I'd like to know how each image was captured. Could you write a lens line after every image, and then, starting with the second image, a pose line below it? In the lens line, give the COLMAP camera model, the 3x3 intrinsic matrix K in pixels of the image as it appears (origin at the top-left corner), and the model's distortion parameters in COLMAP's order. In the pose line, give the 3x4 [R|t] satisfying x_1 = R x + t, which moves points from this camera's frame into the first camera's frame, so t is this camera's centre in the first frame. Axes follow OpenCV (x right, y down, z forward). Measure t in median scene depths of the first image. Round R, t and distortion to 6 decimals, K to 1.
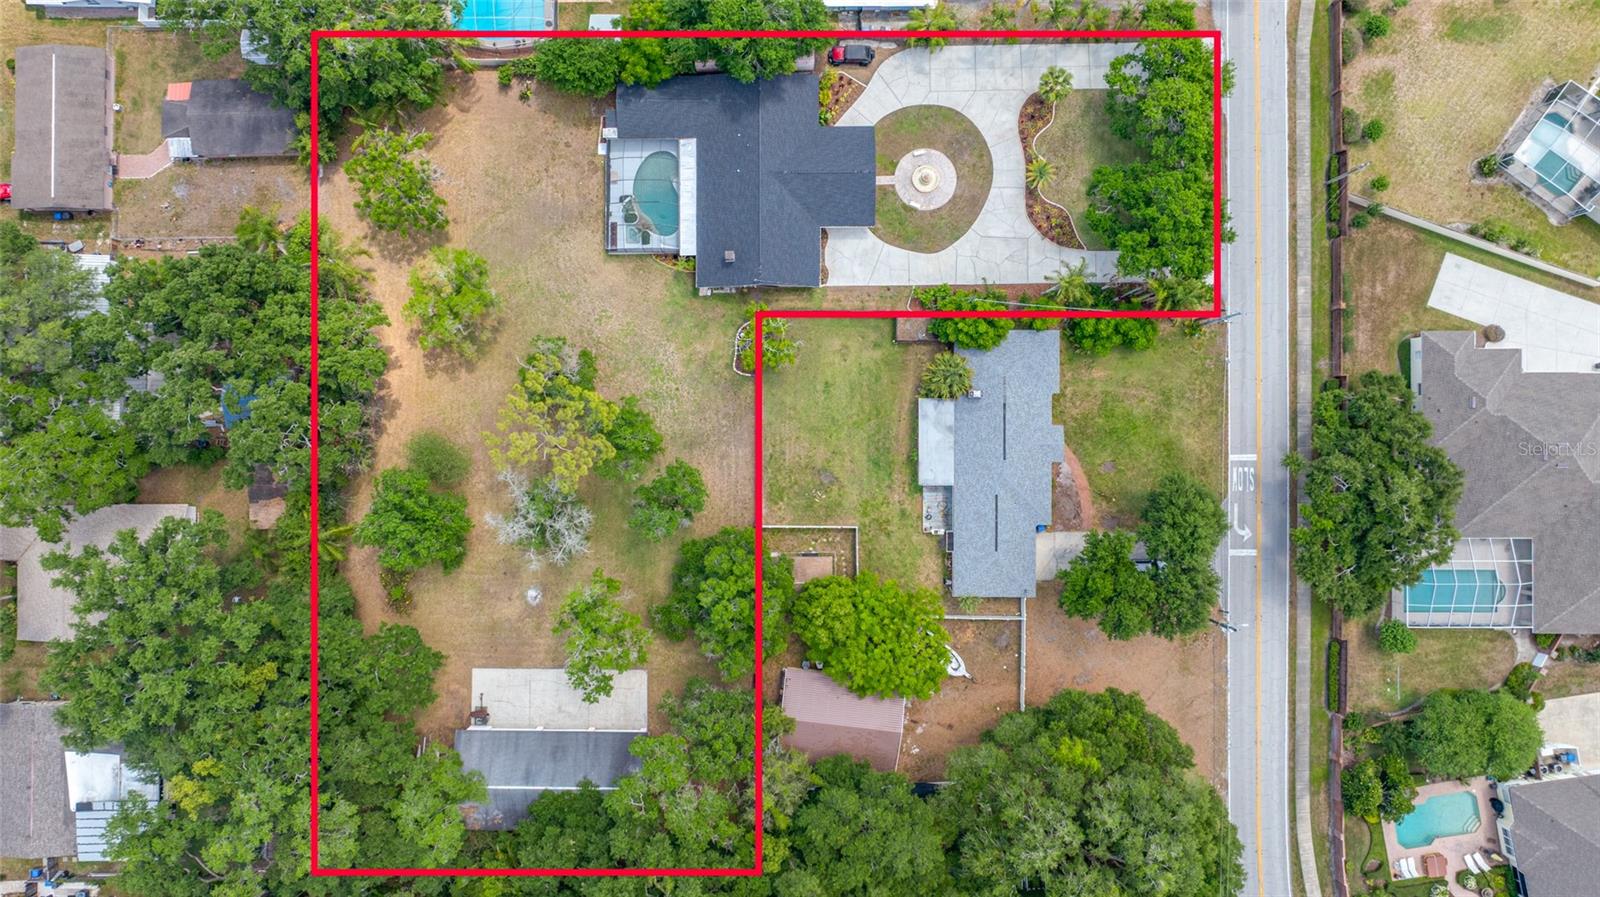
lens RADIAL K [[1129.9, 0, 800.0], [0, 1129.9, 448.5], [0, 0, 1]] dist [-0.009597, 0.001867]
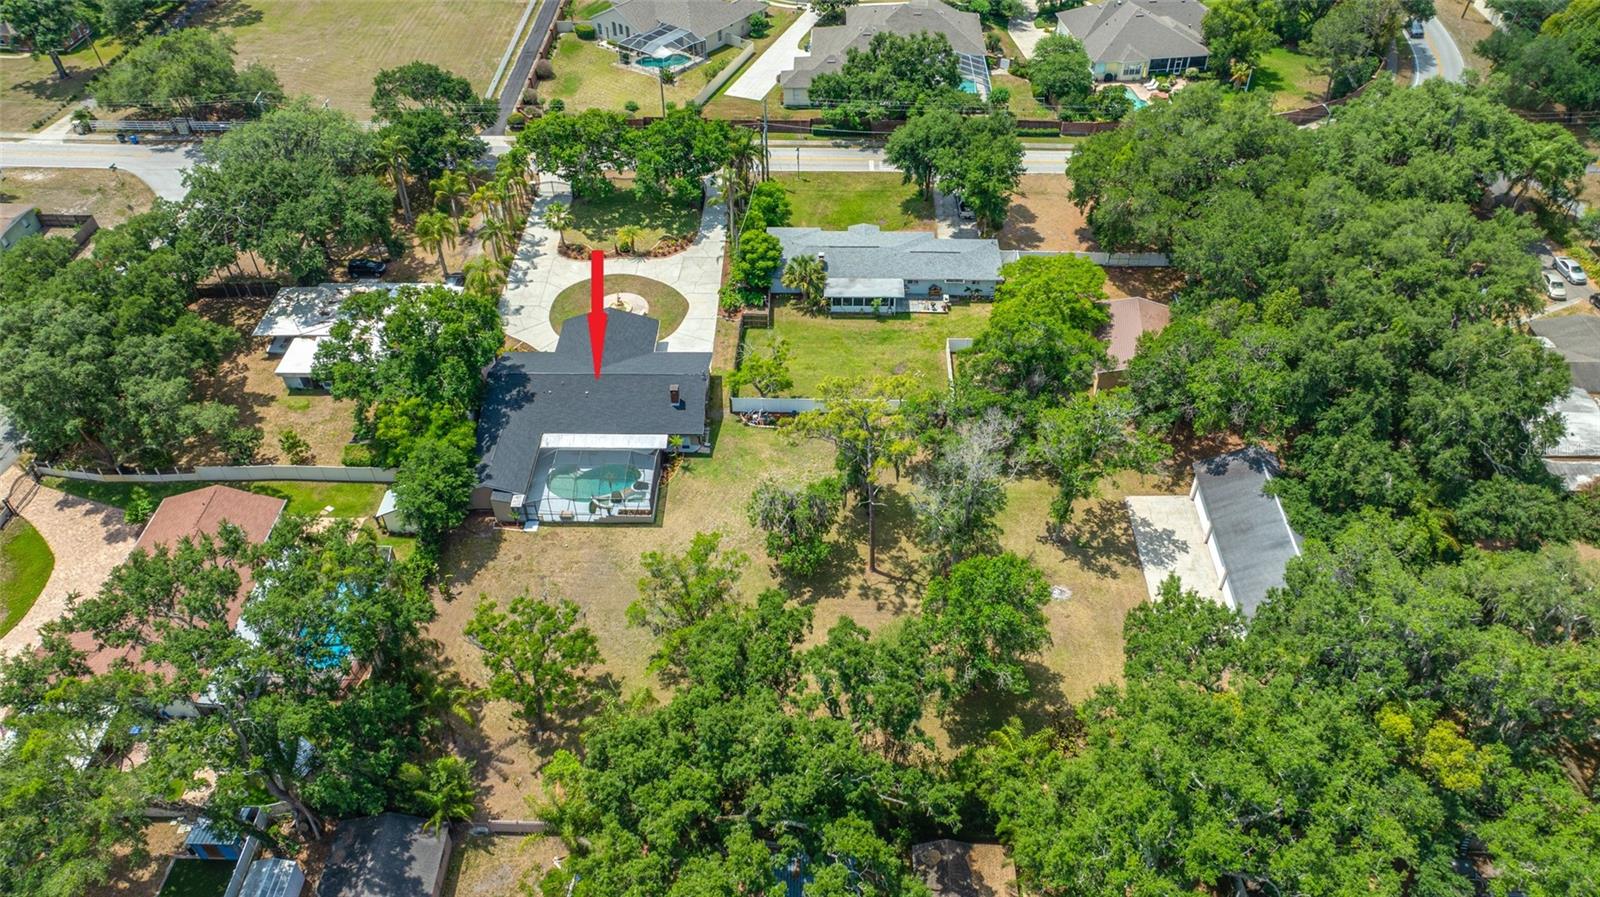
lens RADIAL K [[1139.6, 0, 800.0], [0, 1139.6, 448.5], [0, 0, 1]] dist [-0.006981, 0.004914]
pose [[0.026223, -0.670297, 0.741630, -0.786030], [0.999651, 0.020060, -0.017215, -0.044715], [-0.003338, 0.741822, 0.670589, 0.368368]]
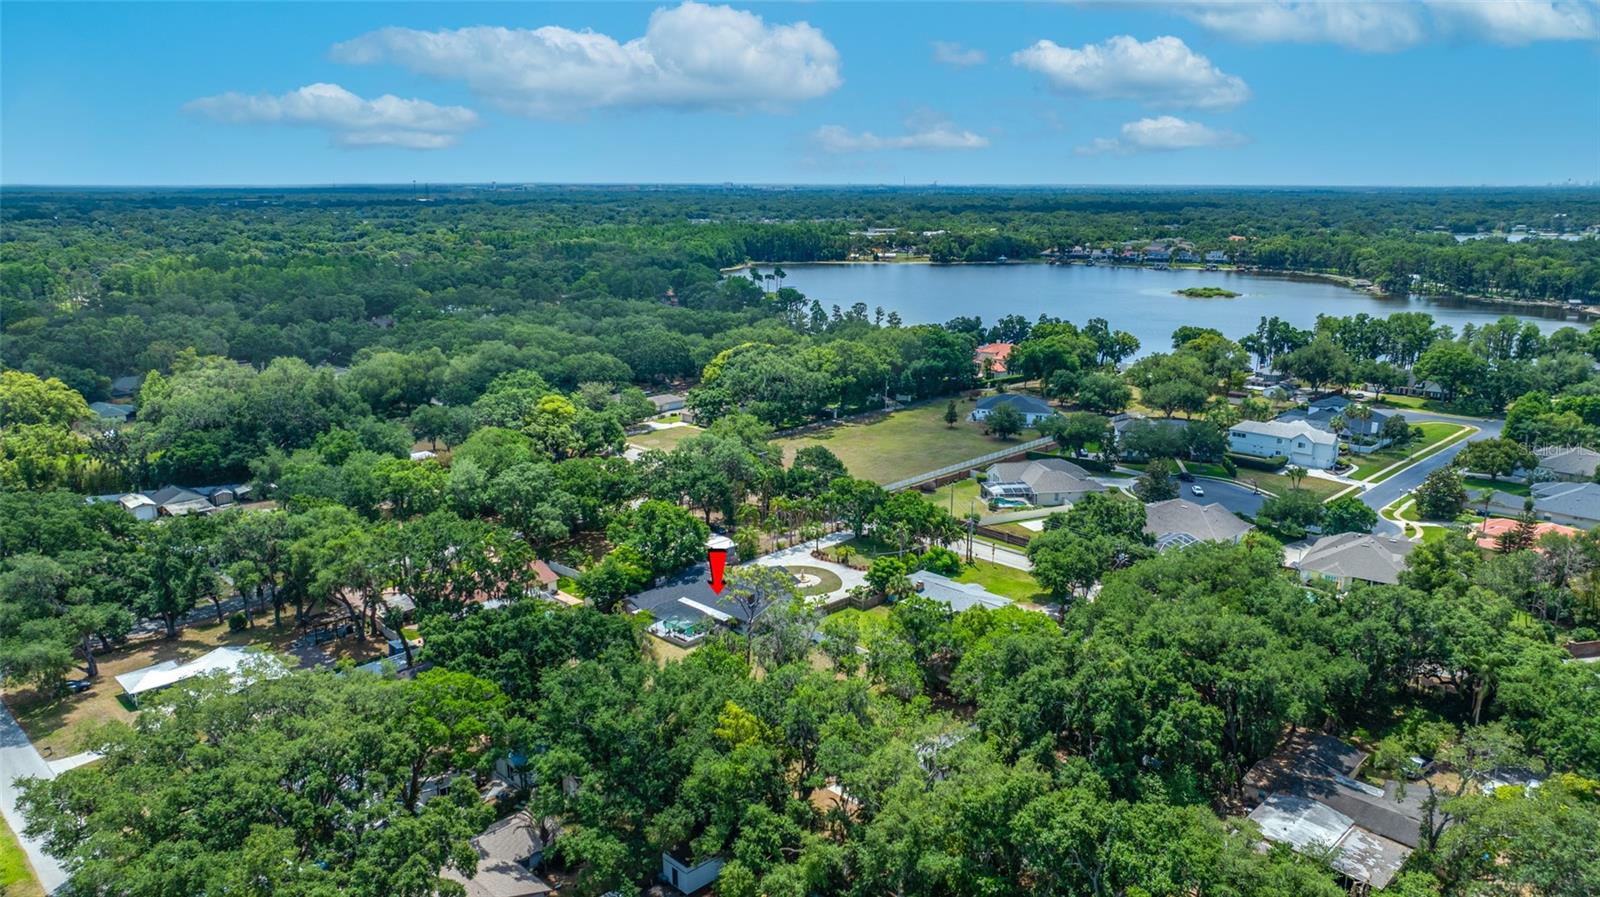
lens RADIAL K [[1129.9, 0, 800.0], [0, 1129.9, 448.5], [0, 0, 1]] dist [-0.009597, 0.001867]
pose [[0.707942, -0.162299, 0.687370, -1.026720], [0.706206, 0.175781, -0.685838, 0.886388], [-0.009515, 0.970958, 0.239060, 0.406017]]
